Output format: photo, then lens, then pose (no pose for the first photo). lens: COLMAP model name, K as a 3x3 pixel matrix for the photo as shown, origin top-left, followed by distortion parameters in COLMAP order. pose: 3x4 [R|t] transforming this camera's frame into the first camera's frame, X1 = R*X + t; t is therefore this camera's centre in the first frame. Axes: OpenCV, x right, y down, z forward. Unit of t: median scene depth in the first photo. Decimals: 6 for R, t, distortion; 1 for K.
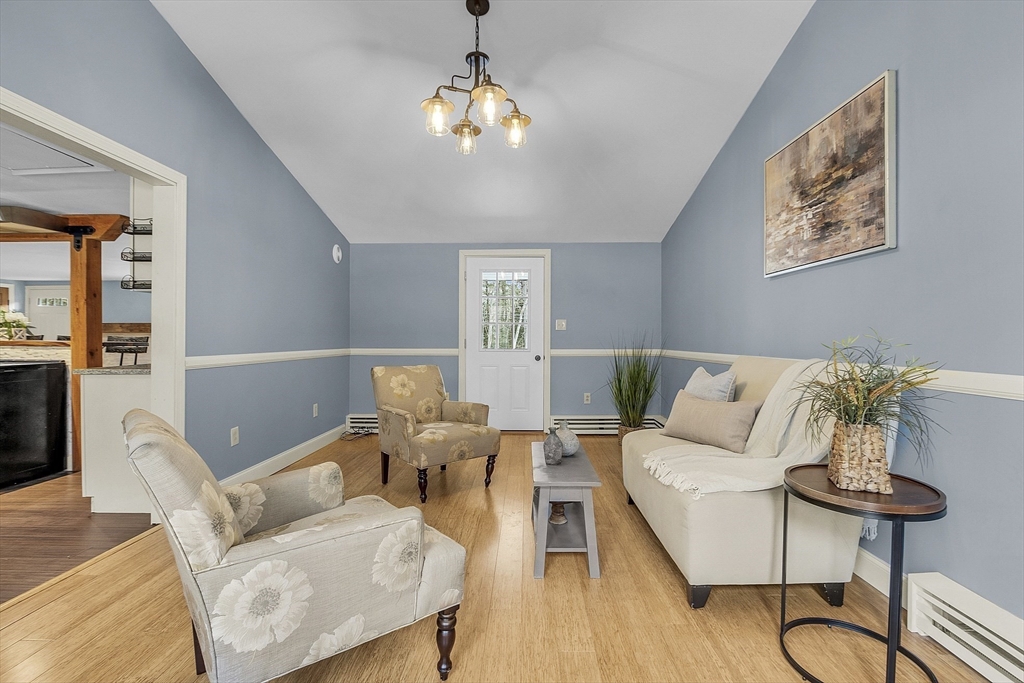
lens RADIAL K [[460.5, 0, 518.3], [0, 460.5, 338.3], [0, 0, 1]] dist [-0.005631, -0.000017]
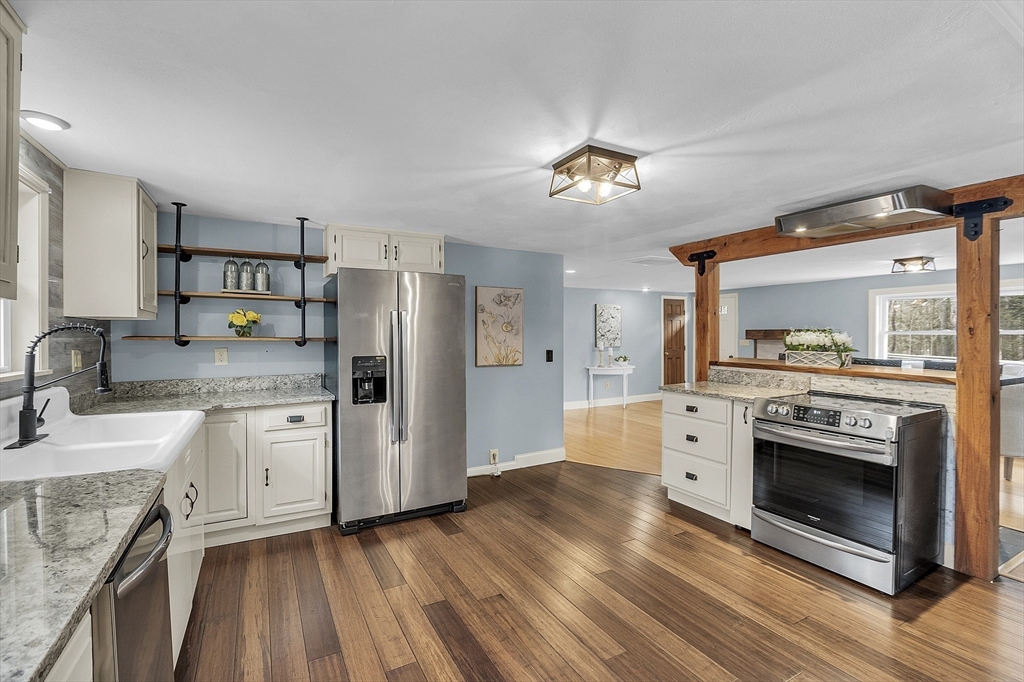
lens RADIAL K [[460.5, 0, 518.3], [0, 460.5, 337.8], [0, 0, 1]] dist [-0.005631, -0.000017]
pose [[0.506090, 0.005334, -0.862464, -1.146446], [0.002618, 0.999967, 0.007720, -0.091980], [0.862477, -0.006165, 0.506059, 0.174105]]
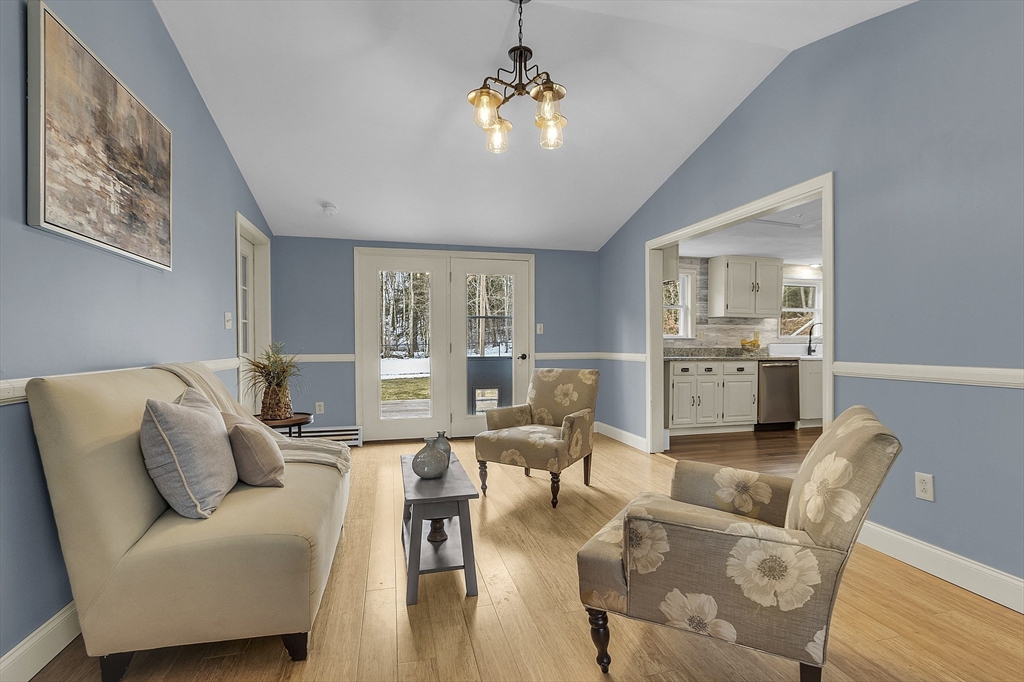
lens RADIAL K [[475.1, 0, 515.3], [0, 475.1, 345.9], [0, 0, 1]] dist [-0.002191, -0.000449]
pose [[-0.960336, 0.001582, -0.278840, 0.198774], [-0.000345, 0.999976, 0.006861, 0.001594], [0.278845, 0.006685, -0.960313, 1.969349]]
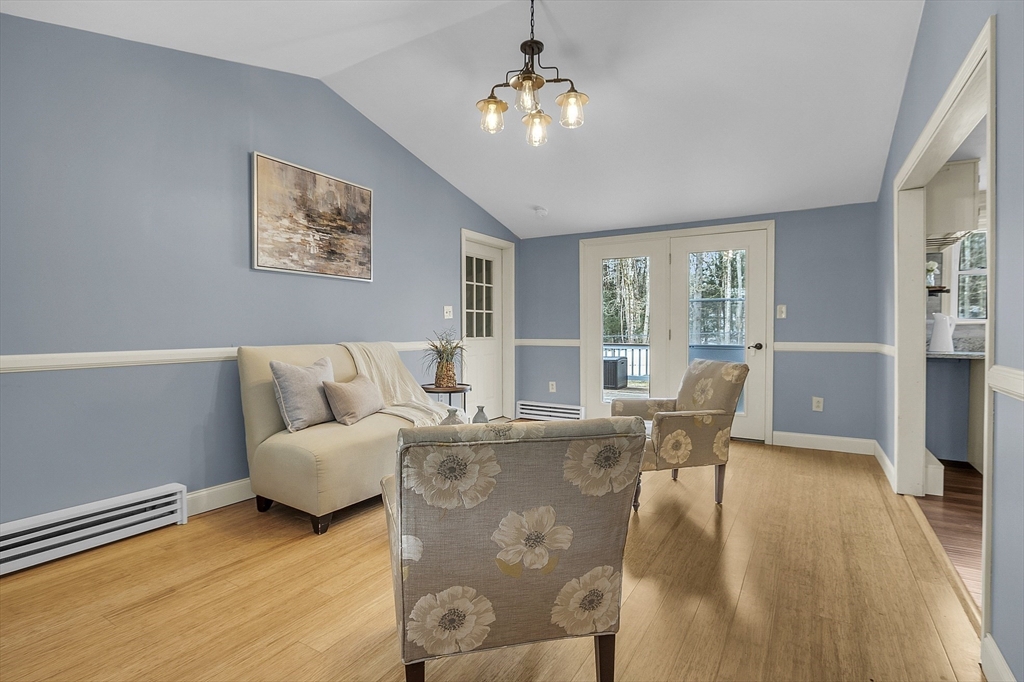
lens RADIAL K [[501.4, 0, 519.4], [0, 501.4, 340.2], [0, 0, 1]] dist [-0.016837, 0.000367]
pose [[-0.870715, -0.012650, 0.491625, -0.603321], [-0.001431, 0.999730, 0.023190, -0.000053], [-0.491786, 0.019489, -0.870498, 1.972982]]
